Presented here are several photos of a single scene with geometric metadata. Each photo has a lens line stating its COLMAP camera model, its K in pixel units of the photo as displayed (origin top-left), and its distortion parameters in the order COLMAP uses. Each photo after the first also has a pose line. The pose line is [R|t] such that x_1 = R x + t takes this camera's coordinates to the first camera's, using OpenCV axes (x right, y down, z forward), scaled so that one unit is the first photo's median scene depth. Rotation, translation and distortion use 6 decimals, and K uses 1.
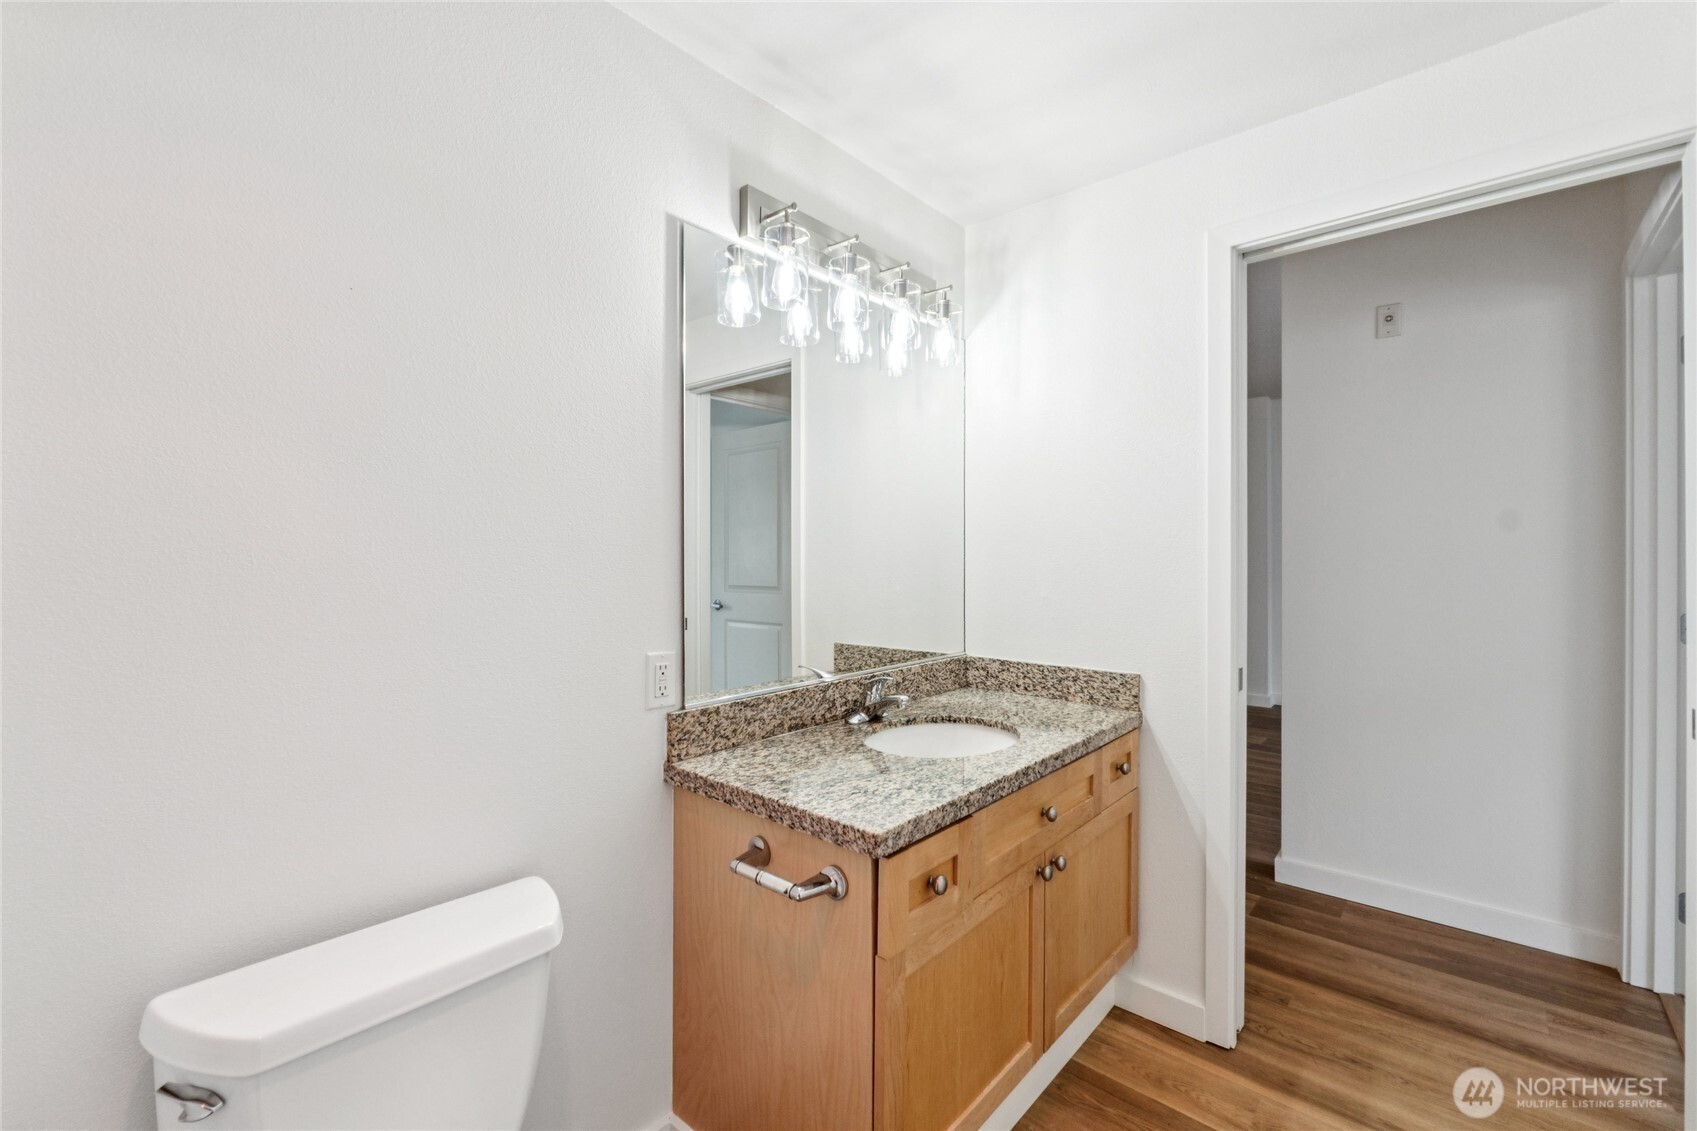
lens RADIAL K [[705.6, 0, 852.9], [0, 705.6, 559.8], [0, 0, 1]] dist [-0.011049, -0.000072]
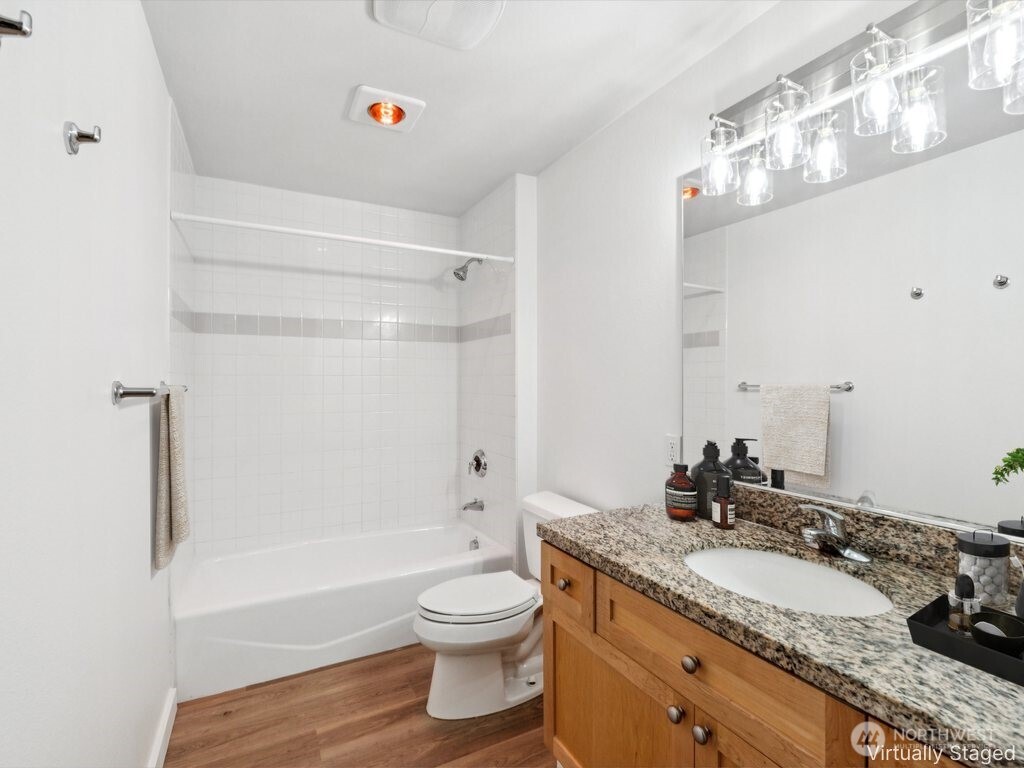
lens RADIAL K [[477.7, 0, 512.5], [0, 477.7, 383.9], [0, 0, 1]] dist [0.004303, 0.000785]
pose [[-0.342332, 0.007875, -0.939546, 1.061649], [0.002963, 0.999969, 0.007302, -0.005878], [0.939574, -0.000284, -0.342345, 1.129415]]
